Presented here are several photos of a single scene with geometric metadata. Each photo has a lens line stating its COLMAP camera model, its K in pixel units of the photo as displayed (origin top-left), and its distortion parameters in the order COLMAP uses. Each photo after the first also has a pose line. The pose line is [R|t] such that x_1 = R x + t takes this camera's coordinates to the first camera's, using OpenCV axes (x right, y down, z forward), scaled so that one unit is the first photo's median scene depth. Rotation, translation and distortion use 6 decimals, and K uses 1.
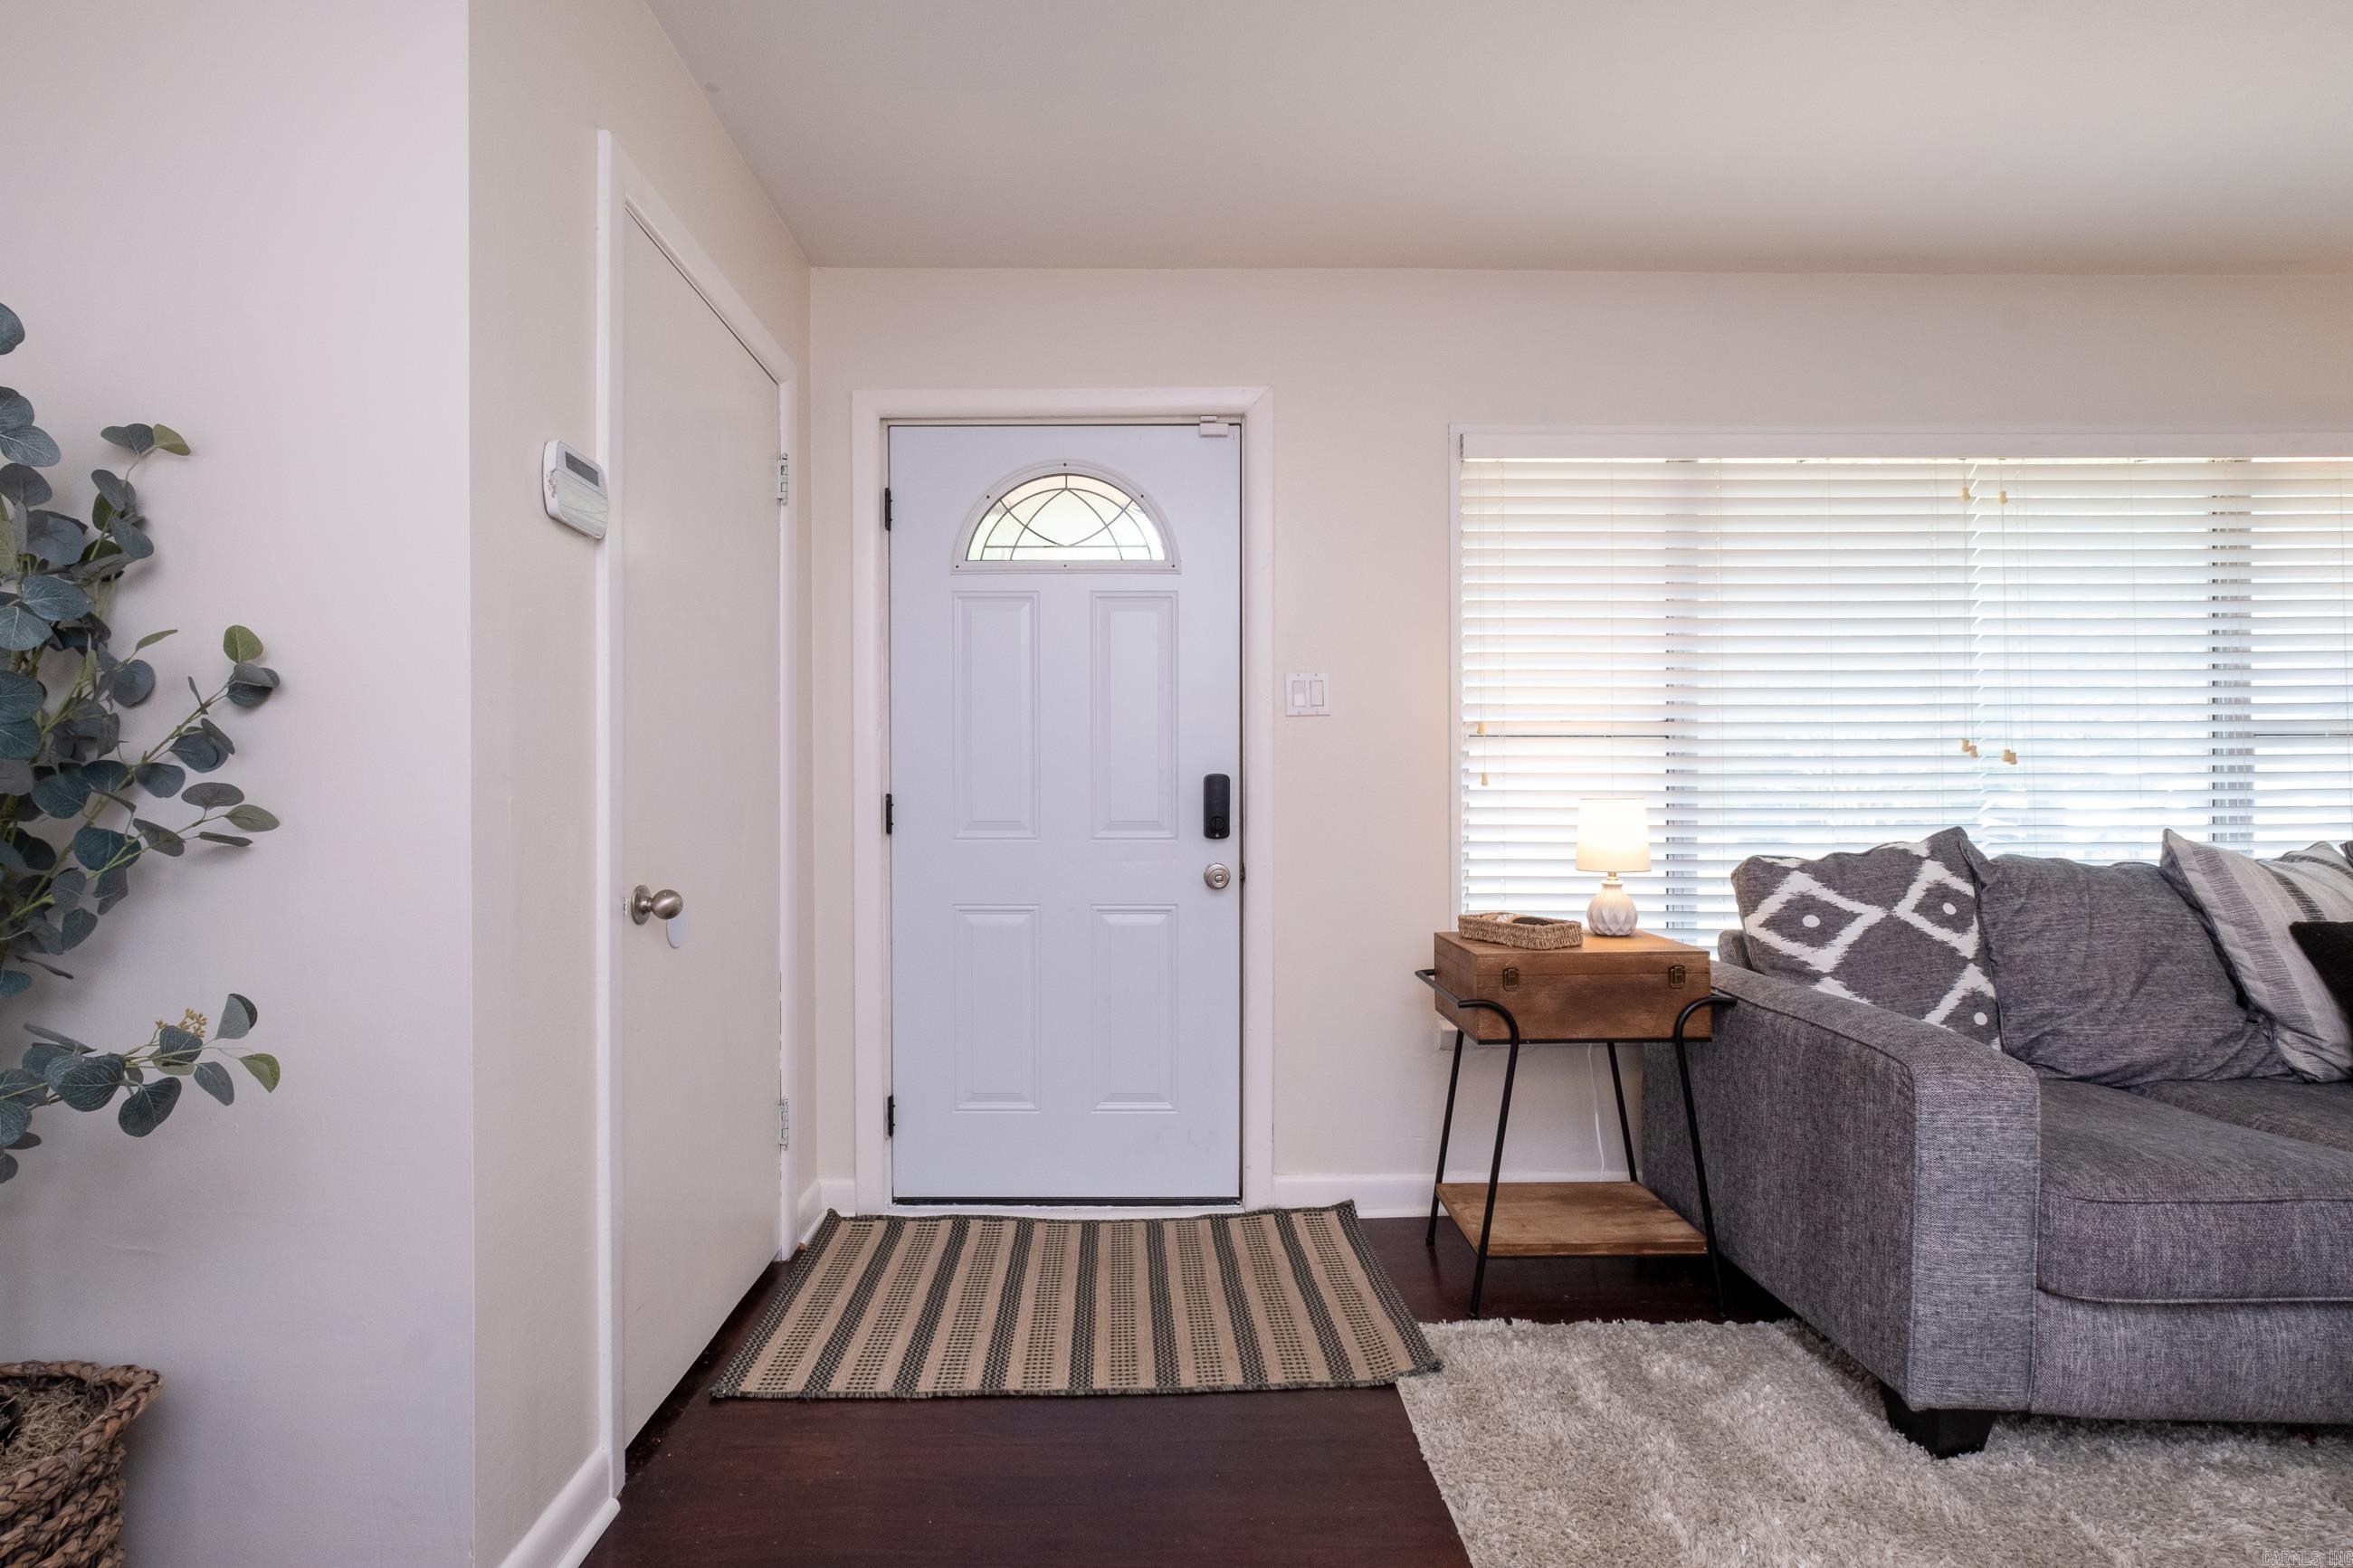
lens RADIAL K [[1060.8, 0, 1130.6], [0, 1060.8, 788.4], [0, 0, 1]] dist [-0.002529, -0.000623]
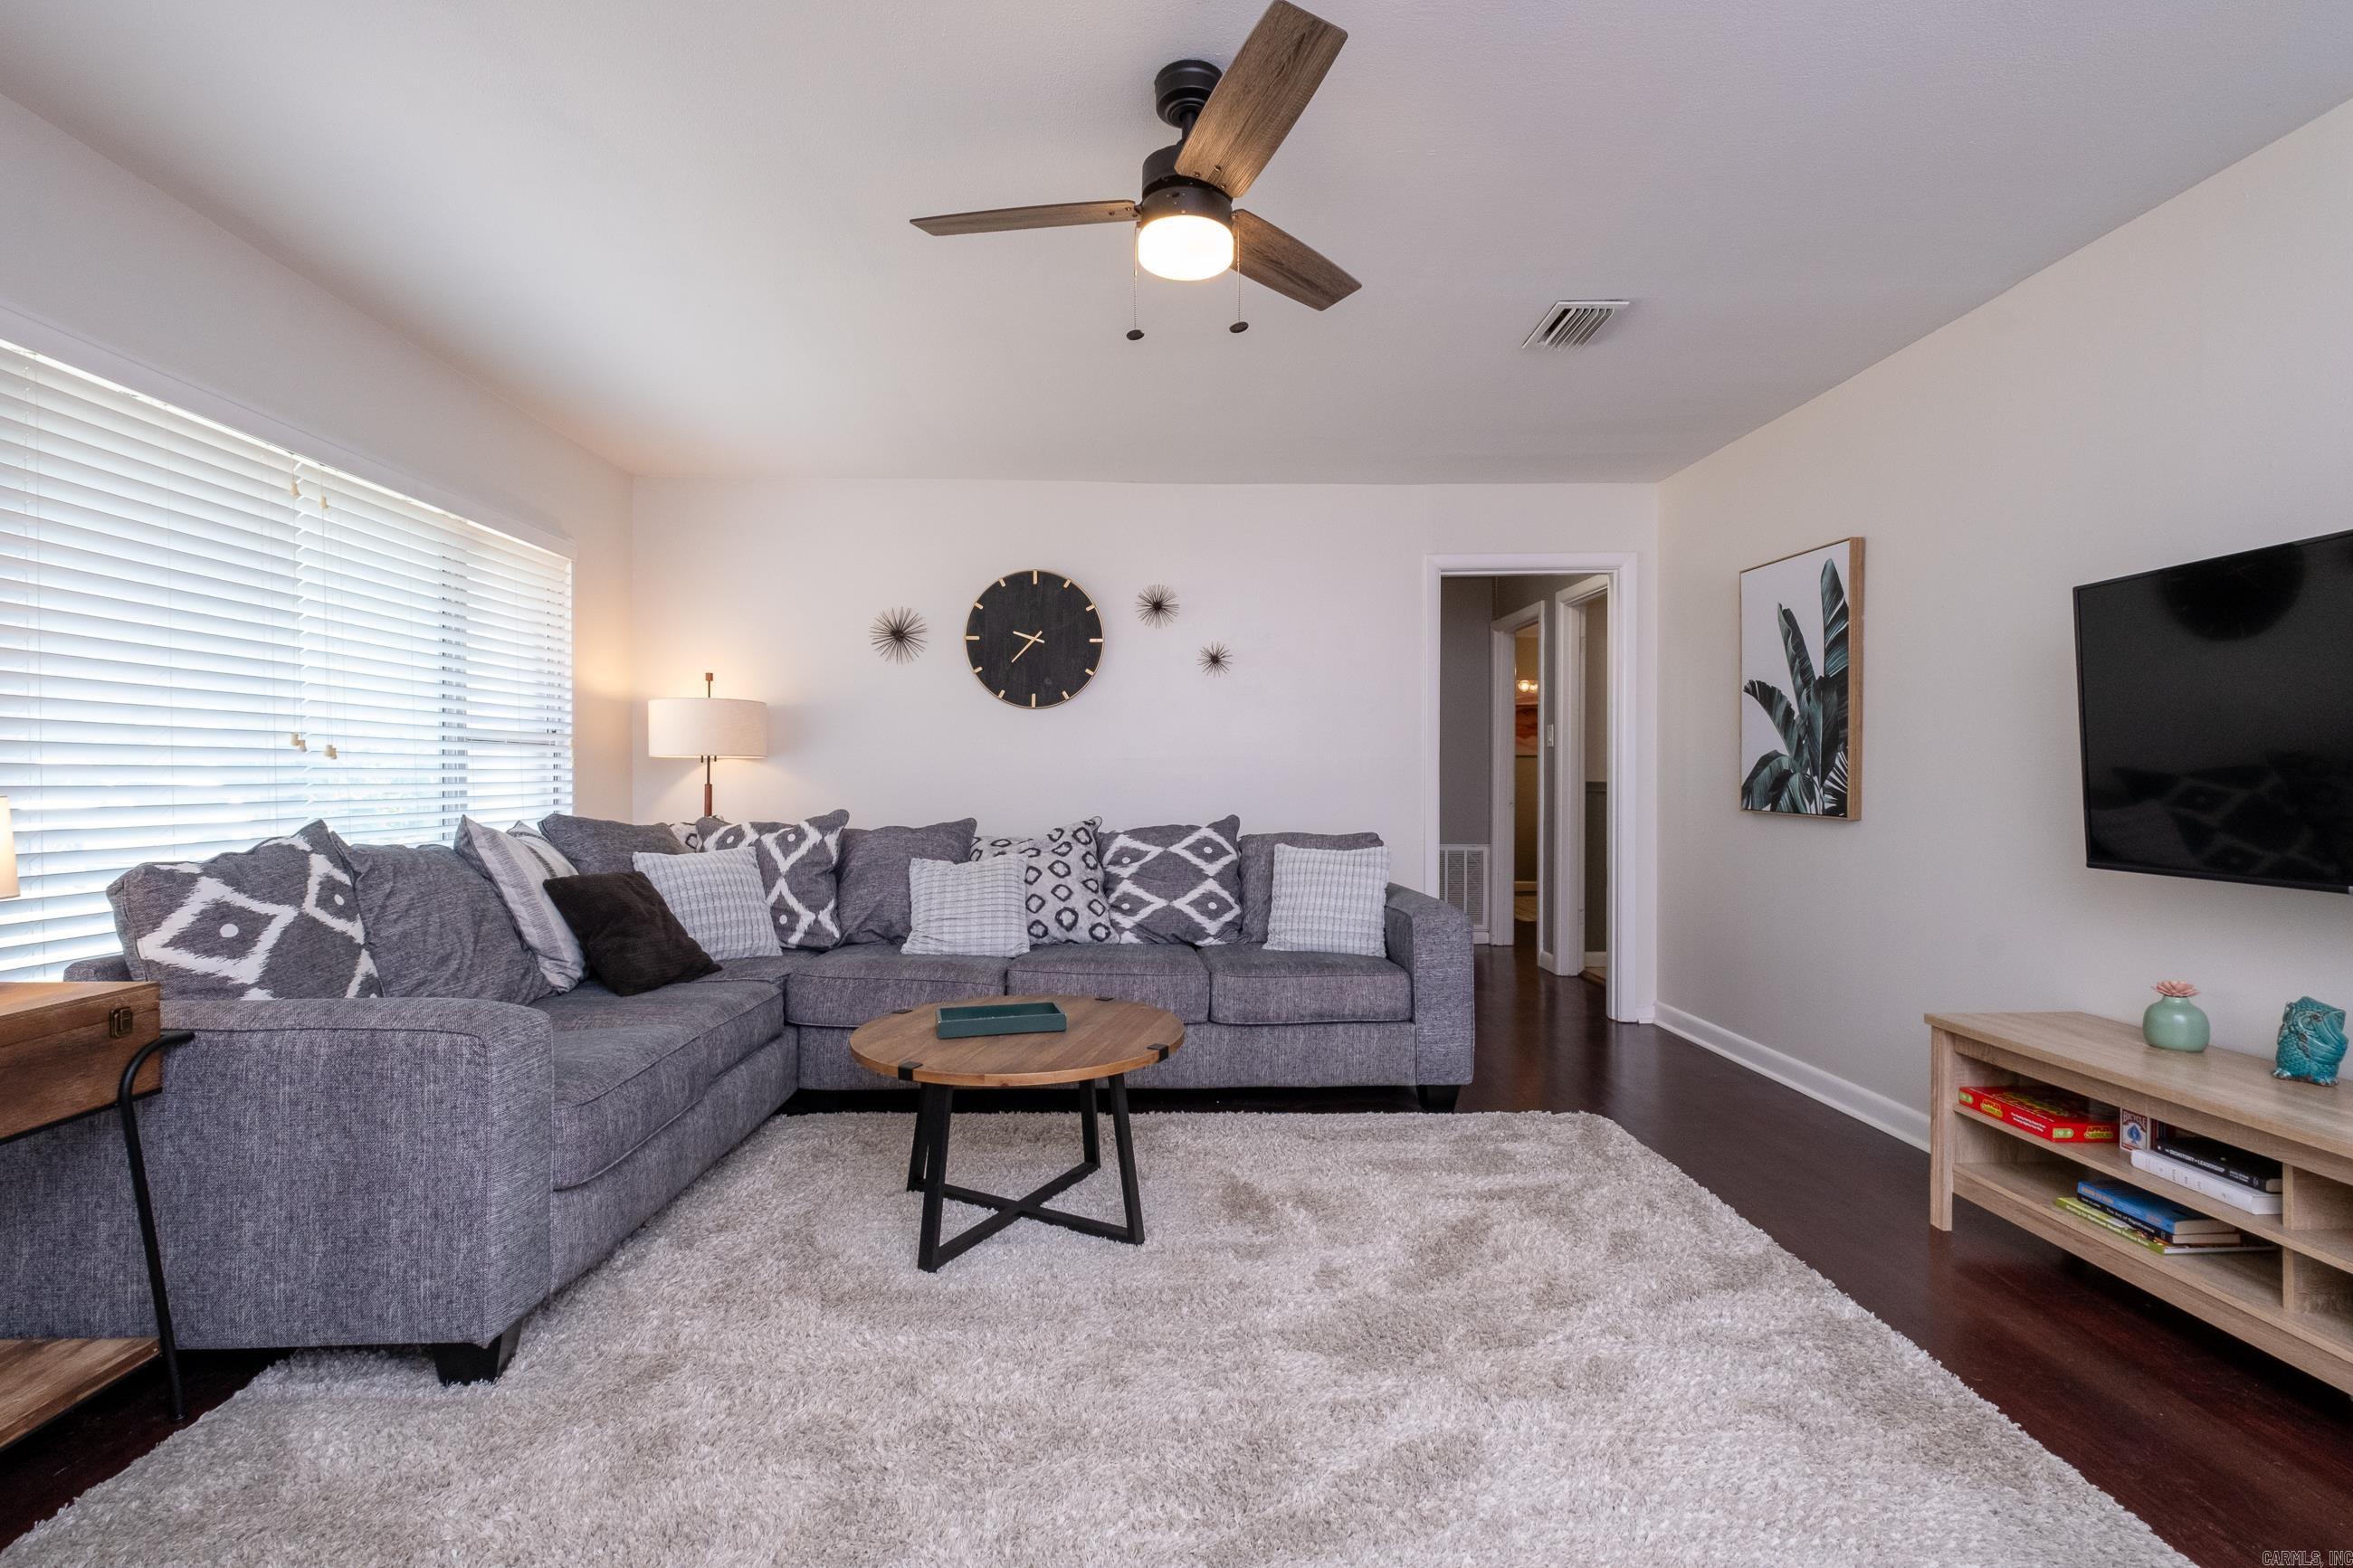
lens RADIAL K [[1048.0, 0, 1180.6], [0, 1048.0, 778.4], [0, 0, 1]] dist [-0.001009, 0.000039]
pose [[-0.043495, 0.002345, 0.999051, -0.272599], [0.002574, 0.999994, -0.002235, 0.000869], [-0.999050, 0.002475, -0.043501, 0.232833]]
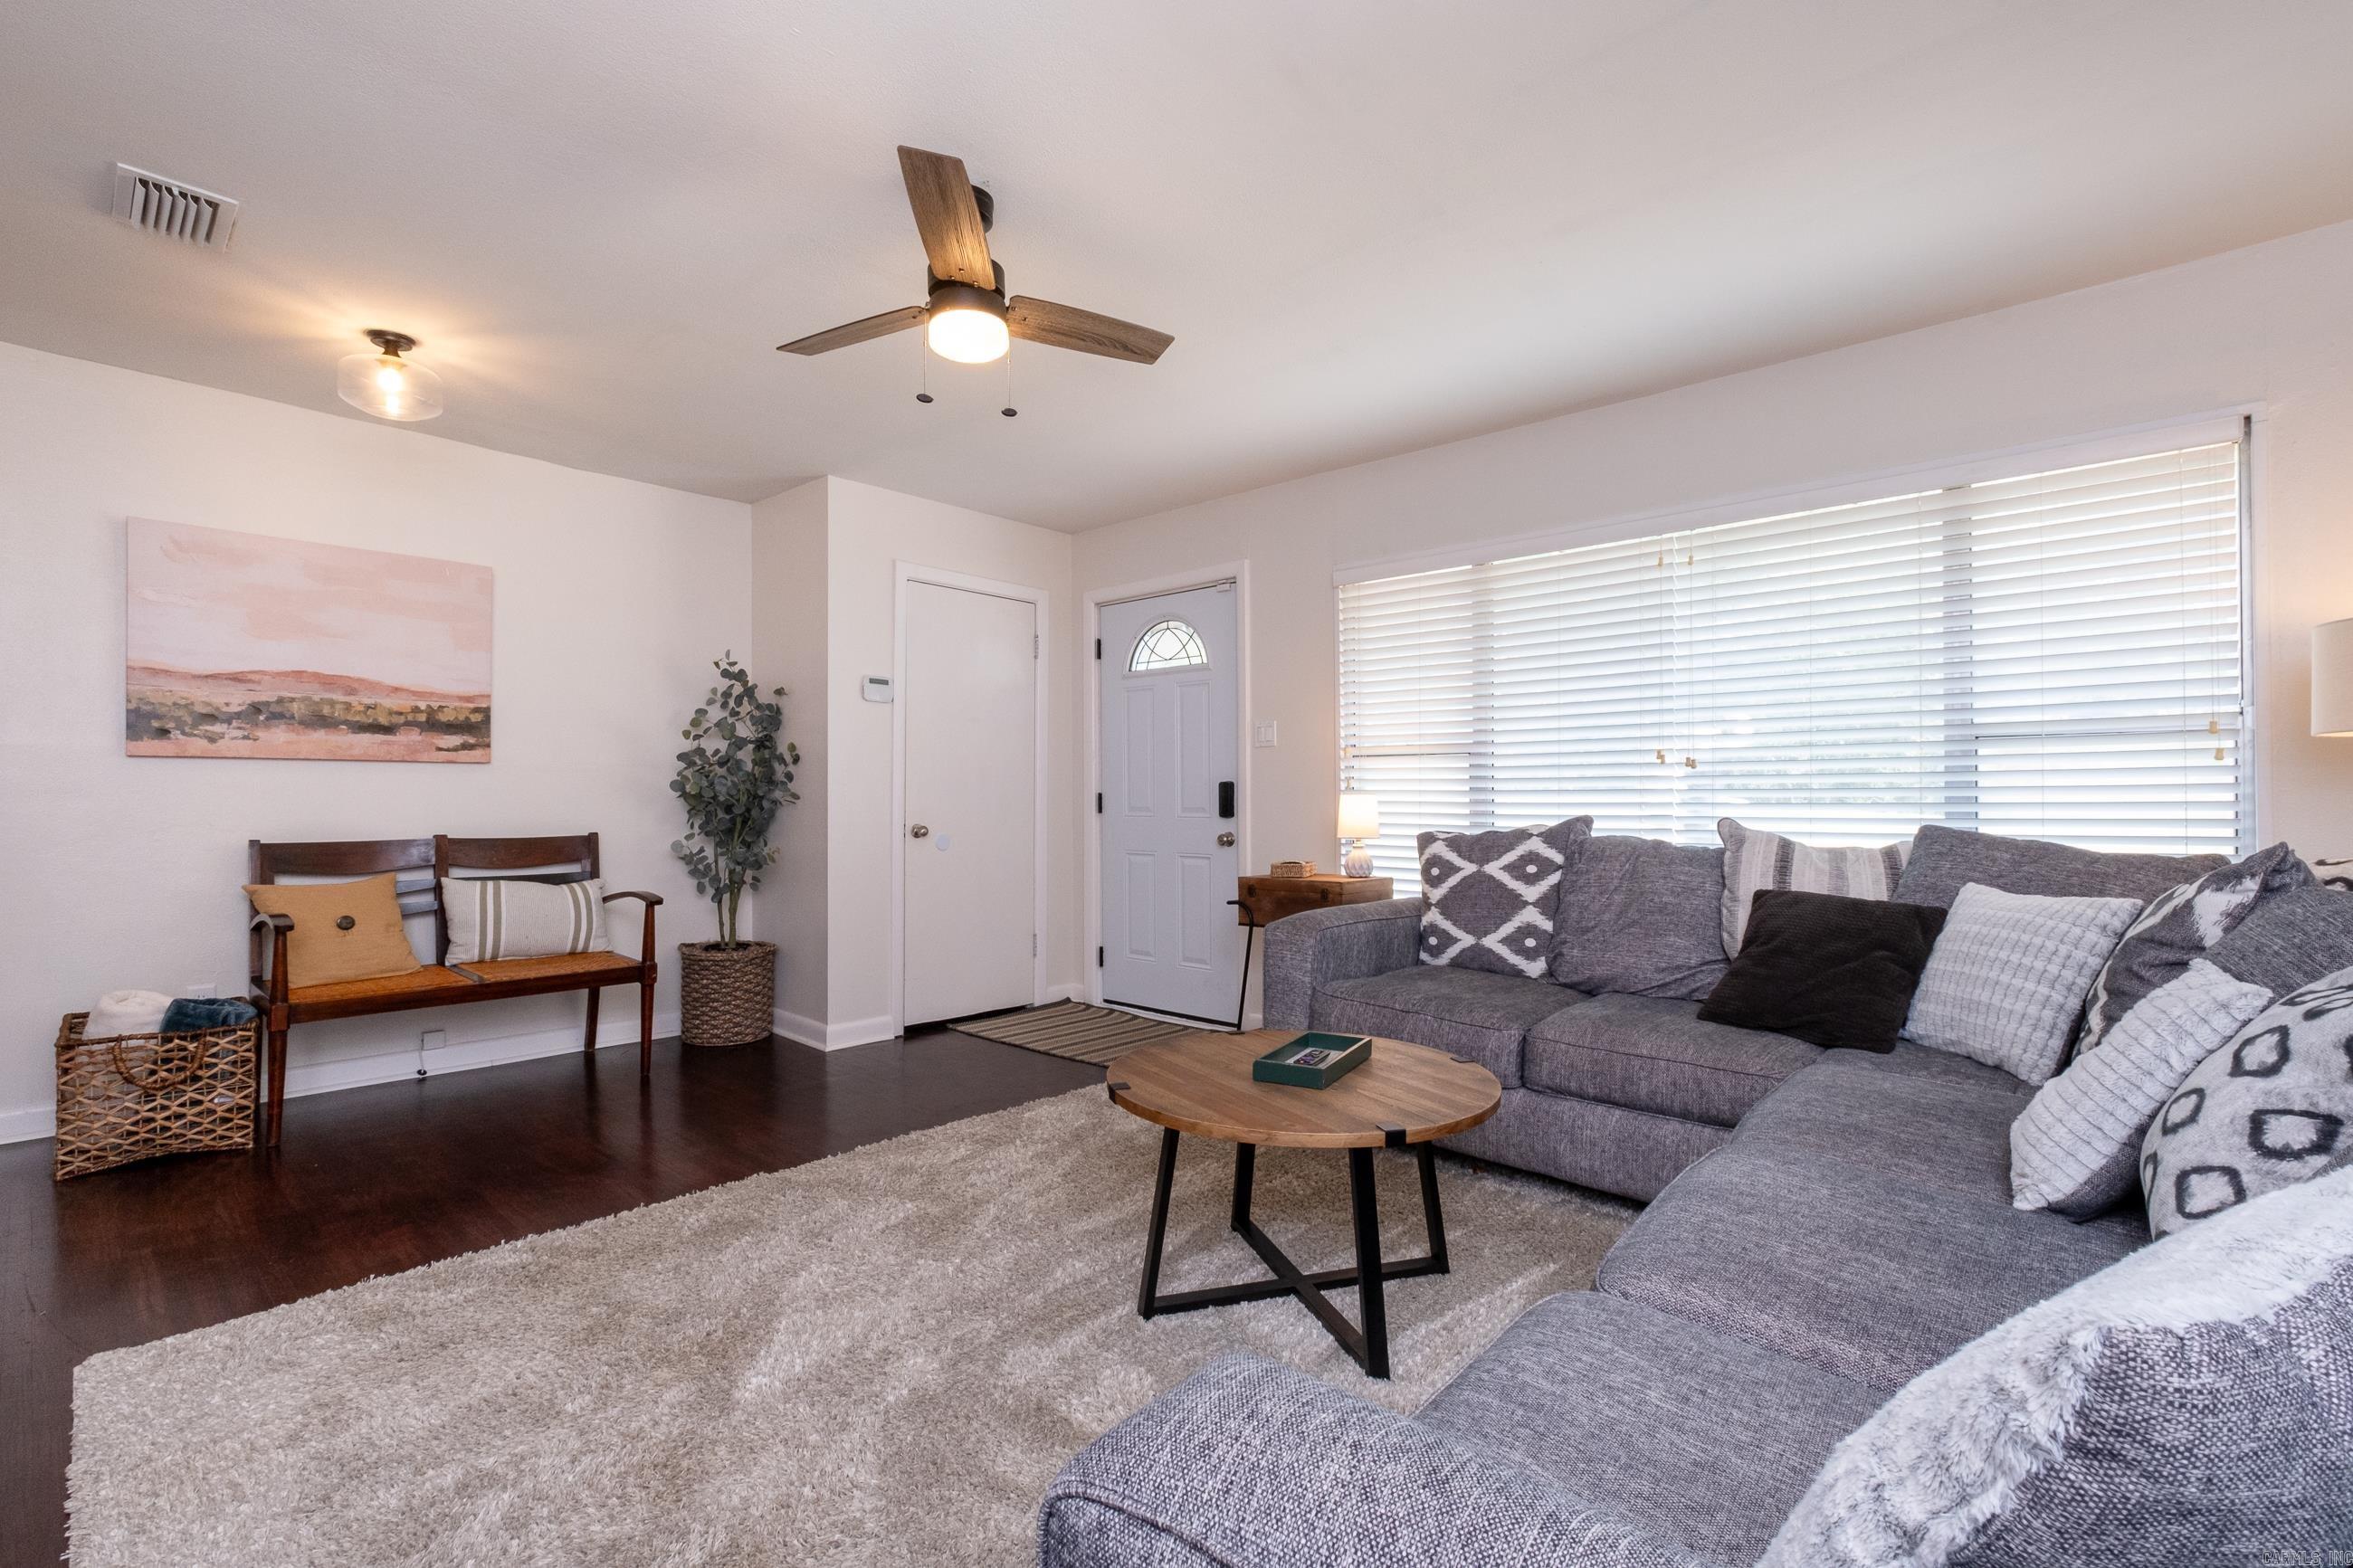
lens RADIAL K [[1065.7, 0, 1155.5], [0, 1065.7, 788.6], [0, 0, 1]] dist [-0.002383, -0.000590]
pose [[0.726100, -0.003117, -0.687582, 1.412713], [-0.003915, 0.999955, -0.008667, 0.016895], [0.687578, 0.008985, 0.726055, -0.433450]]
